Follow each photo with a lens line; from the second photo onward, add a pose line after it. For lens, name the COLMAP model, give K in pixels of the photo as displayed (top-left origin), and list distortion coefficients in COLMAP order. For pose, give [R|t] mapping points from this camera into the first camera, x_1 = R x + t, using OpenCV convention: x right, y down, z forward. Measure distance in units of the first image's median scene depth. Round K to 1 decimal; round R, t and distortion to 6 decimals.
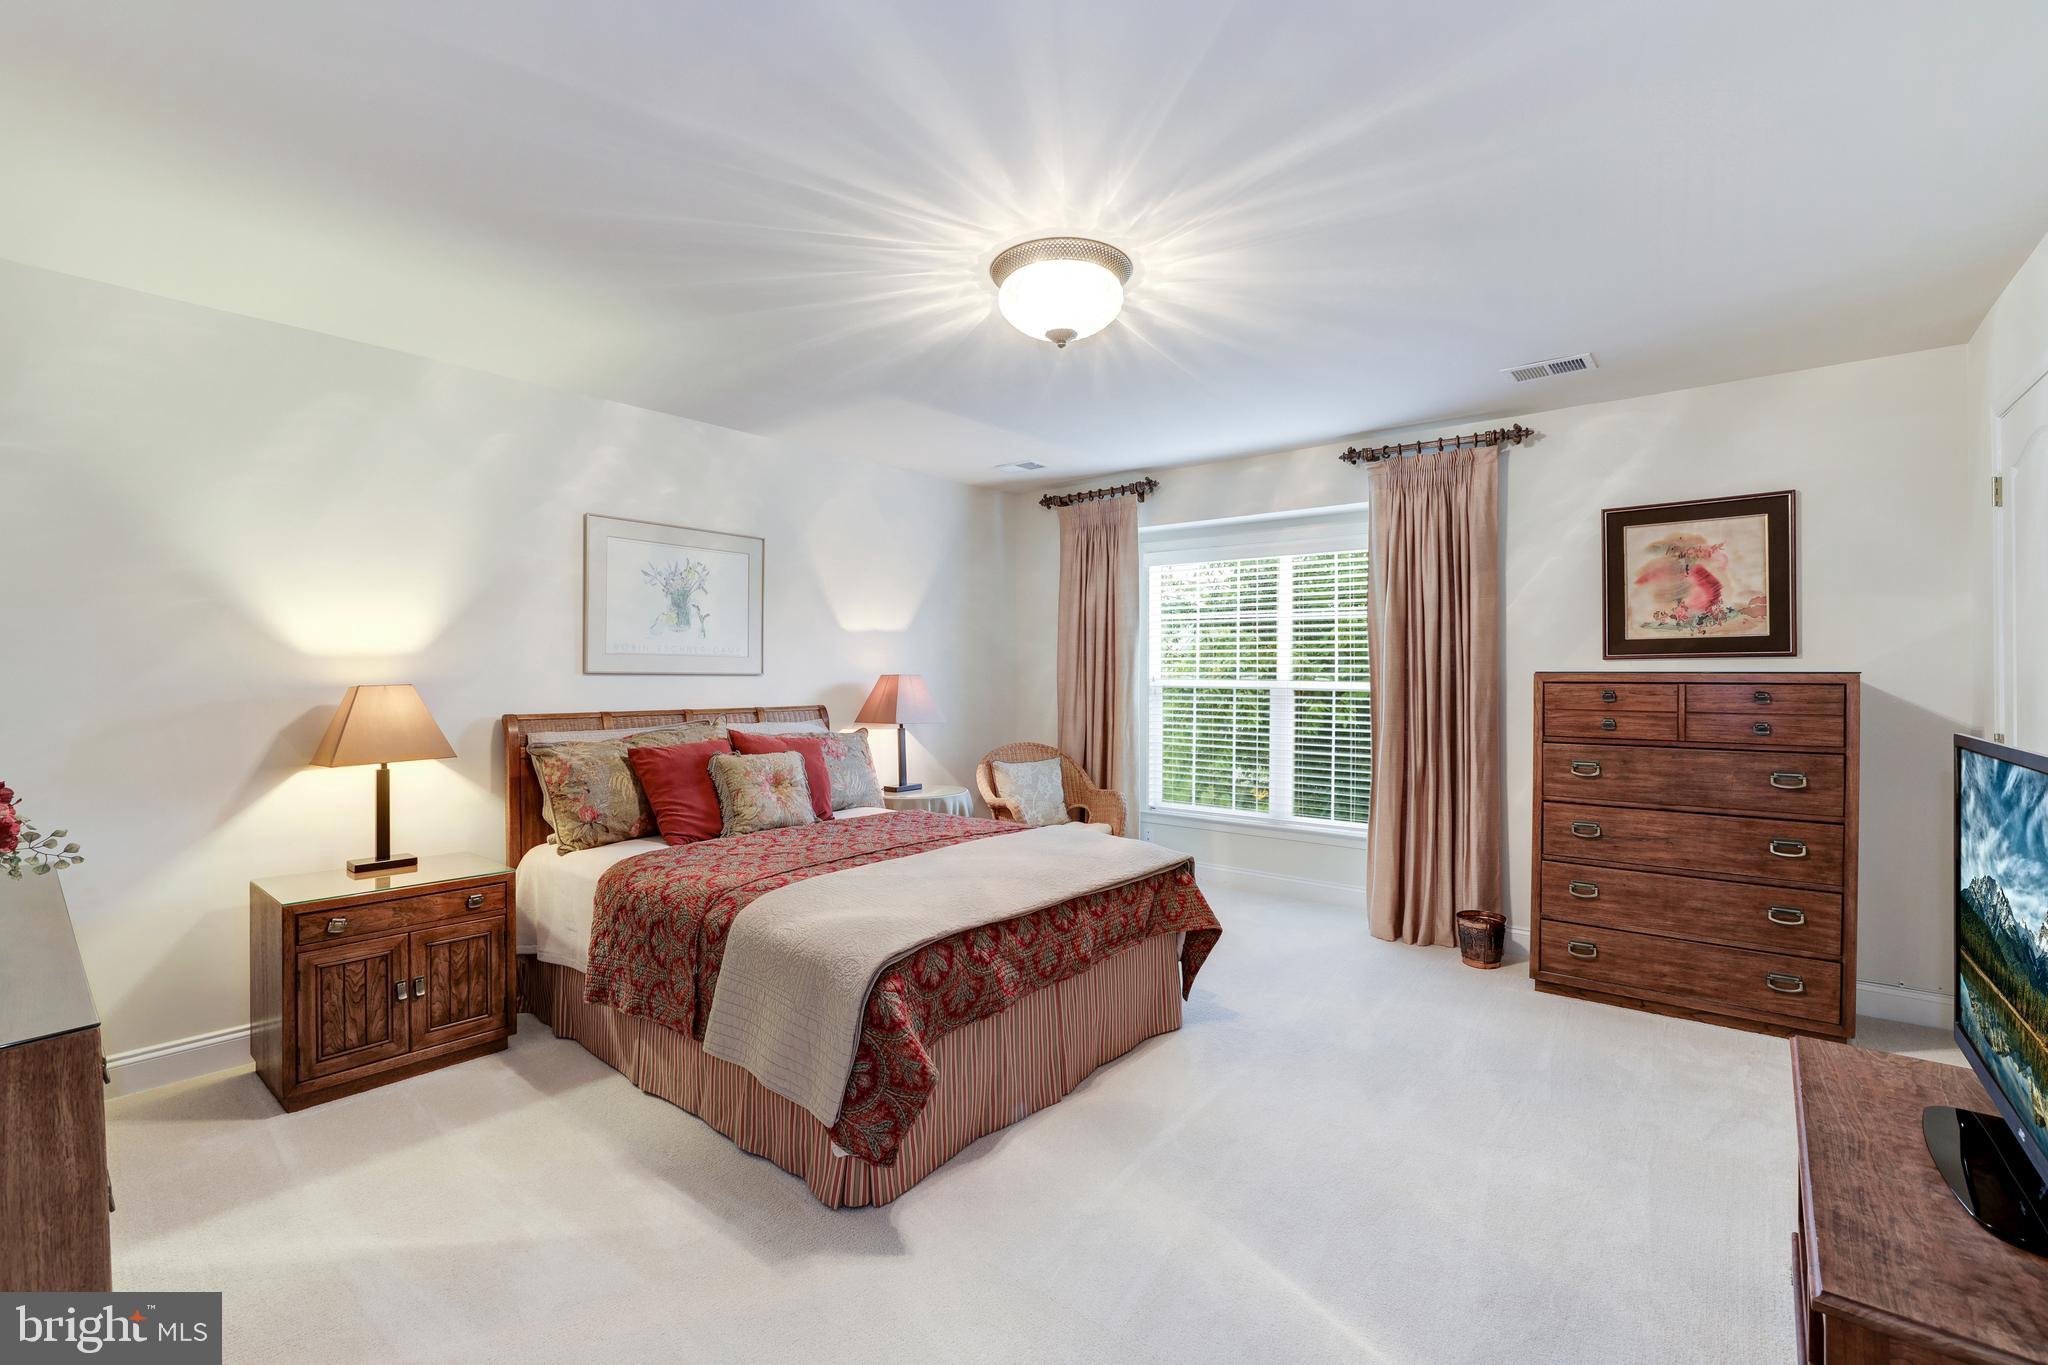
lens RADIAL K [[887.0, 0, 1023.2], [0, 887.0, 678.1], [0, 0, 1]] dist [-0.026433, 0.003498]
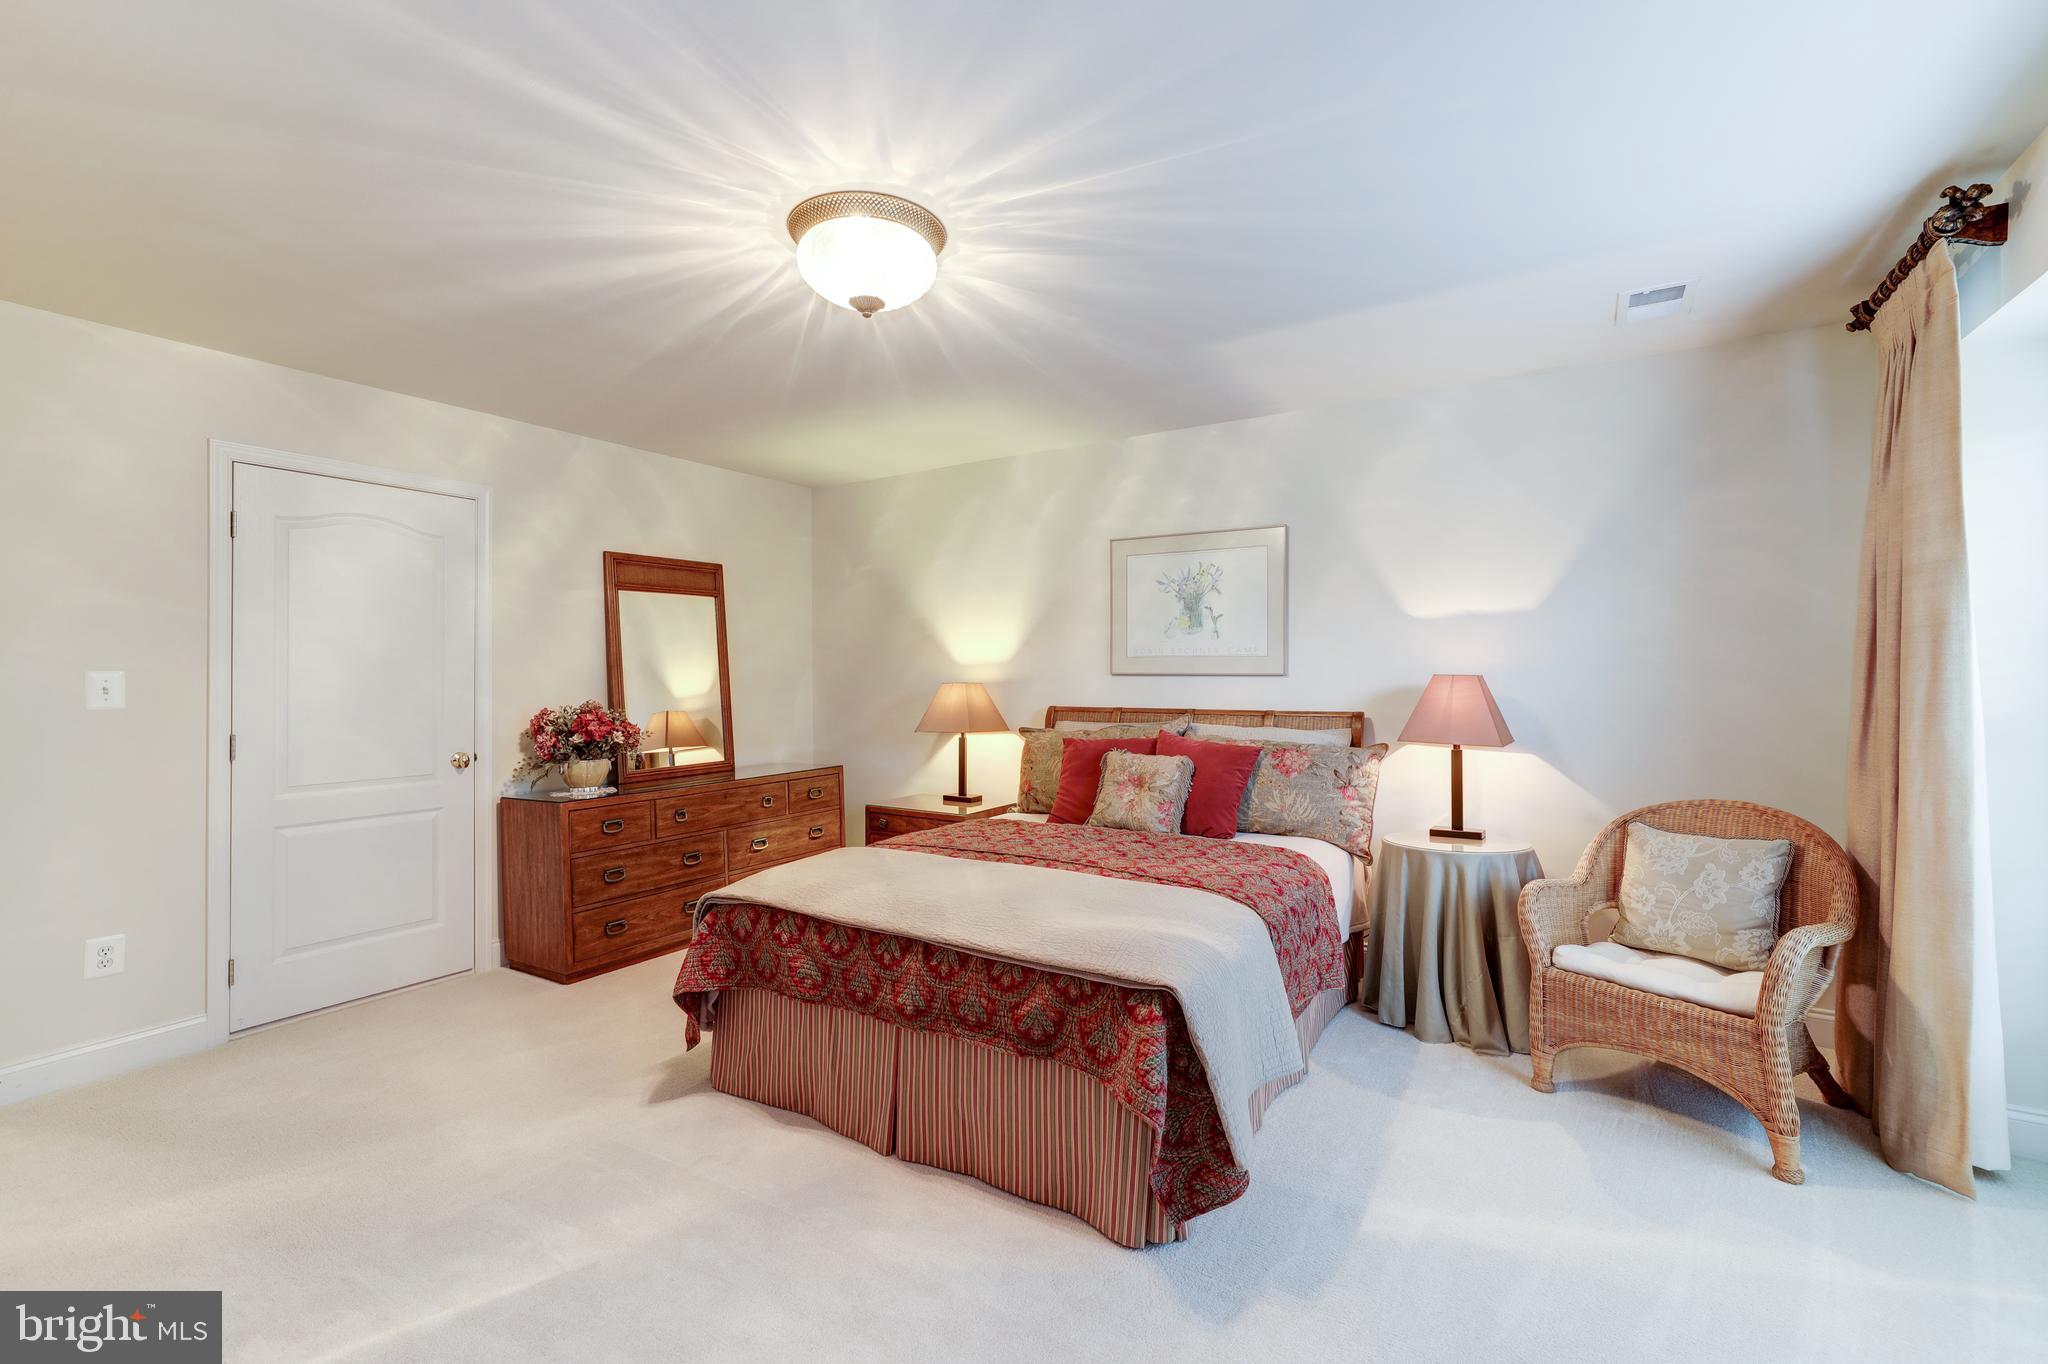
lens RADIAL K [[887.0, 0, 1029.6], [0, 887.0, 676.5], [0, 0, 1]] dist [-0.026433, 0.003498]
pose [[0.123523, 0.000749, -0.992341, 0.833942], [0.000605, 0.999999, 0.000830, -0.004874], [0.992342, -0.000703, 0.123523, 0.913970]]
